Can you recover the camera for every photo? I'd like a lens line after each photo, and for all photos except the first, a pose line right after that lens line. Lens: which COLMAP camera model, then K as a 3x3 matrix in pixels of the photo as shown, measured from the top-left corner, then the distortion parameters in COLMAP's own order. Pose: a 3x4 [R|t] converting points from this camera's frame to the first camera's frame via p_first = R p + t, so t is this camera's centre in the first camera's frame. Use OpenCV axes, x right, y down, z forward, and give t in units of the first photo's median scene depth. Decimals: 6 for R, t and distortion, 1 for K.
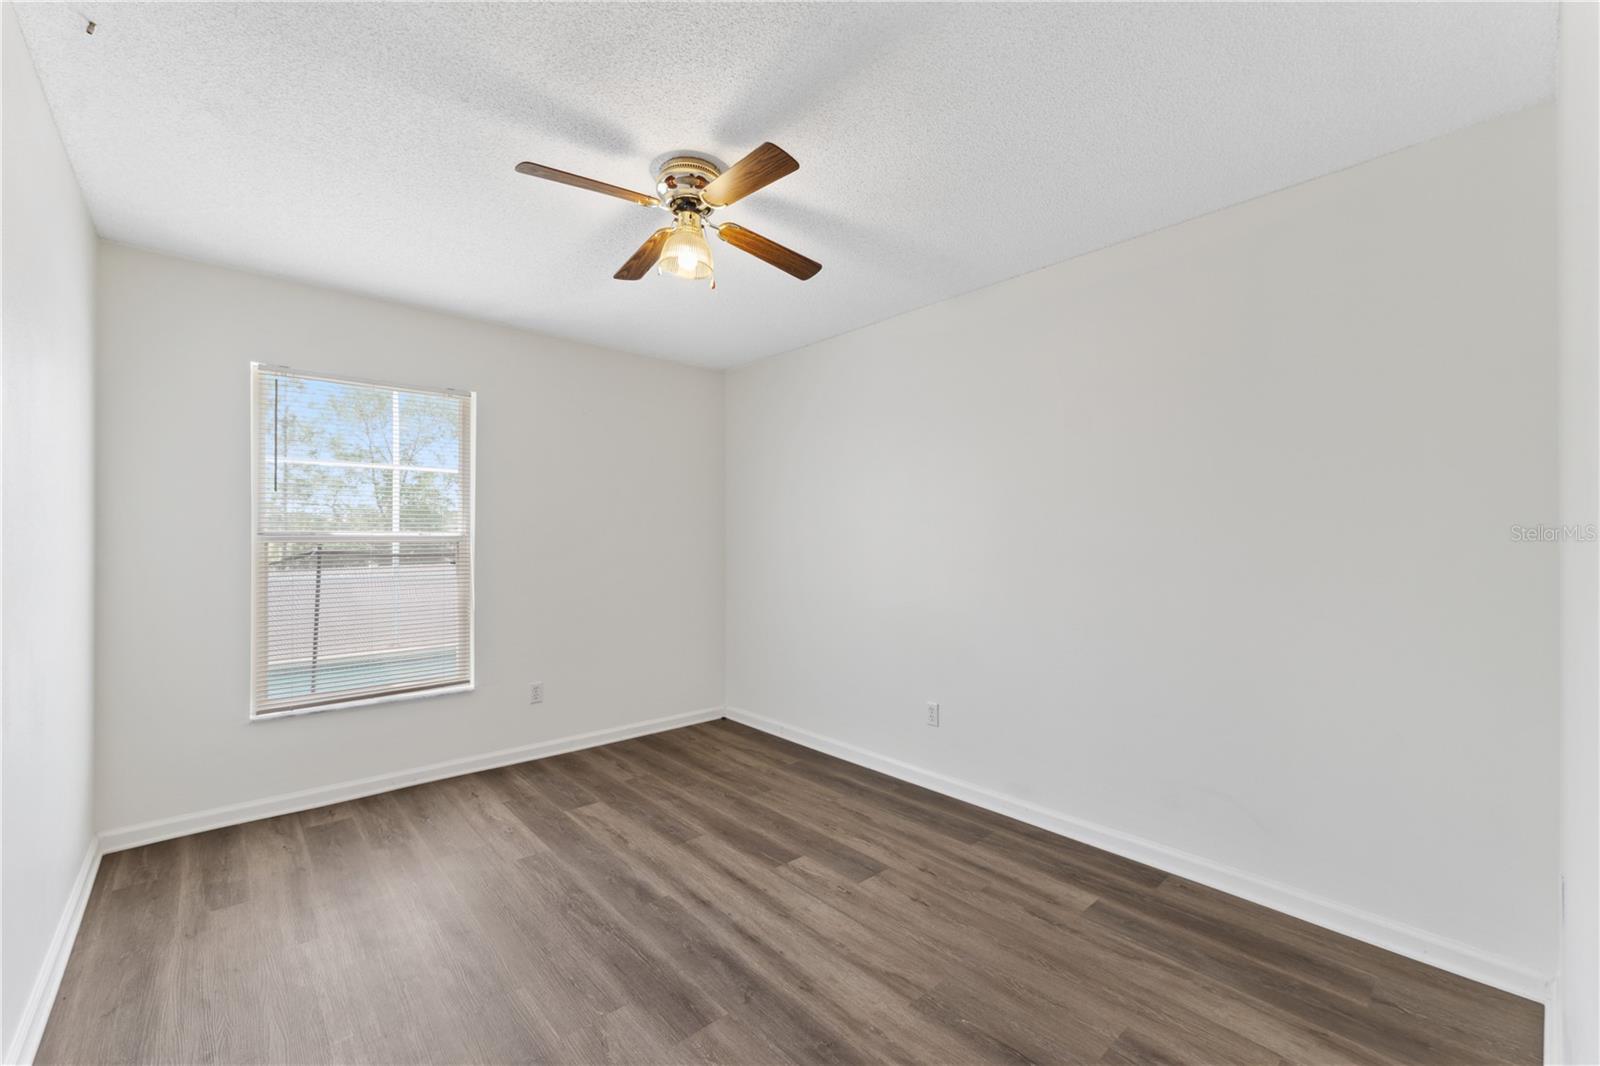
lens RADIAL K [[645.9, 0, 804.1], [0, 645.9, 536.9], [0, 0, 1]] dist [0.002101, 0.000793]
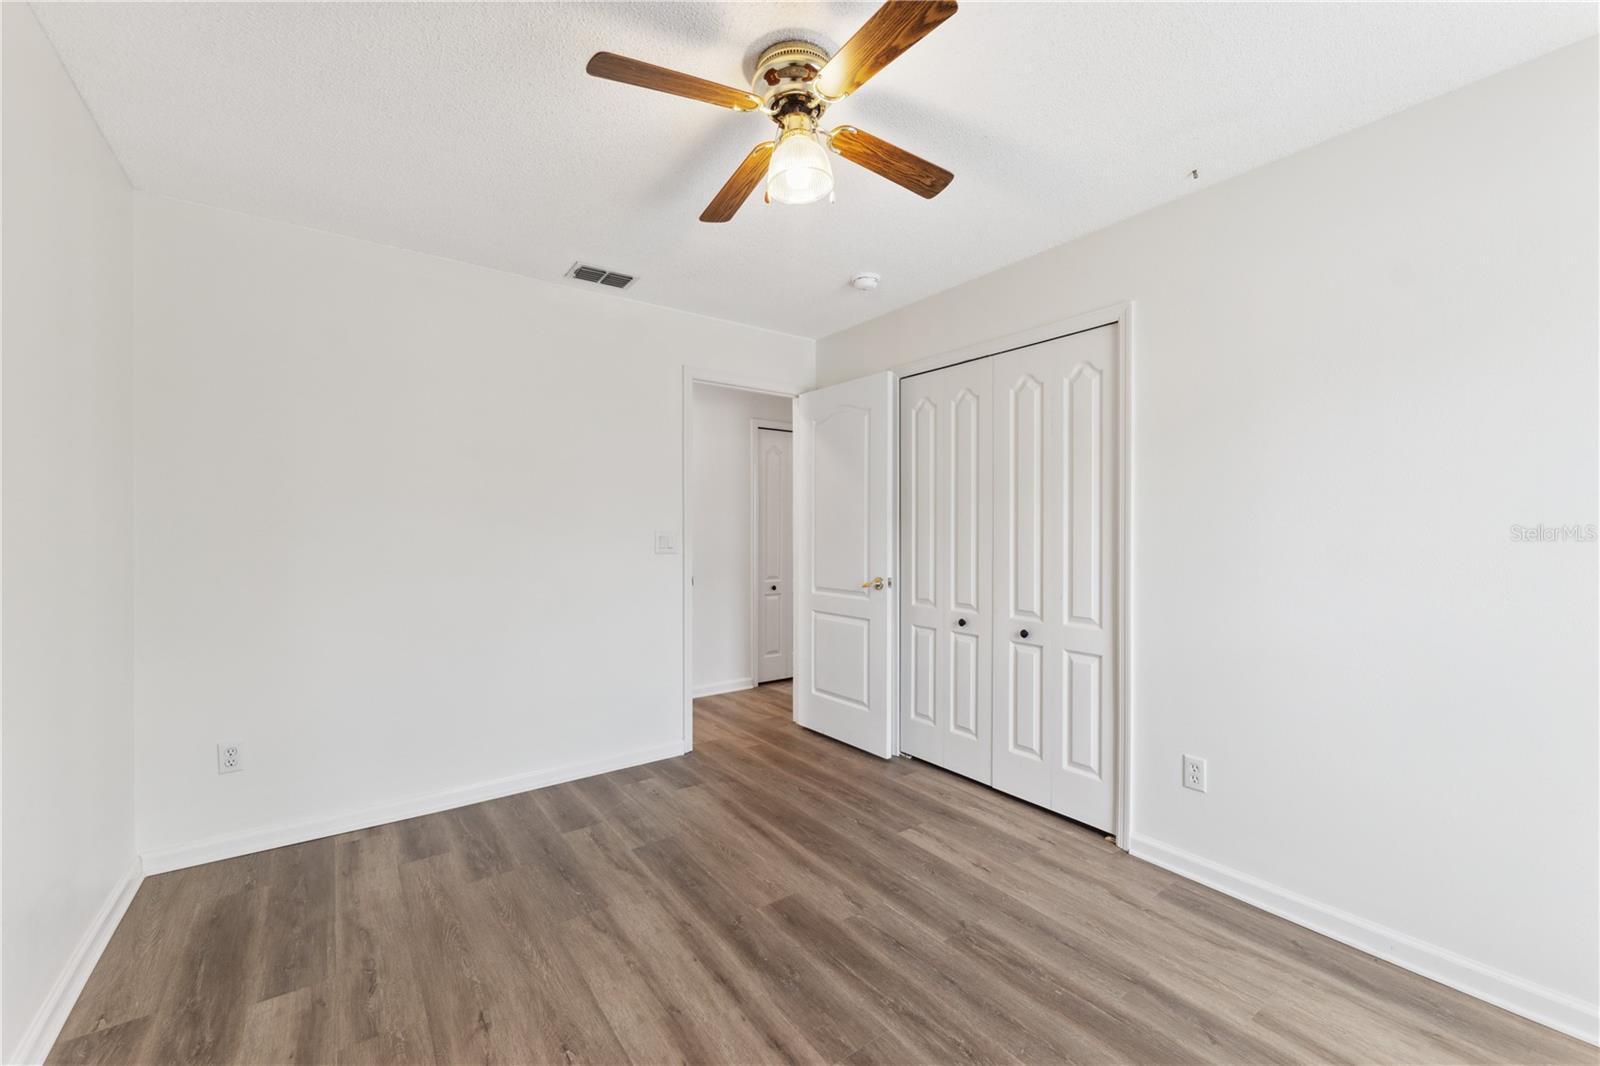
lens RADIAL K [[645.9, 0, 794.3], [0, 645.9, 528.9], [0, 0, 1]] dist [0.002101, 0.000793]
pose [[-0.993409, -0.000468, 0.114621, -0.290966], [-0.001514, 0.999958, -0.009035, 0.018988], [-0.114612, -0.009149, -0.993368, 1.953034]]
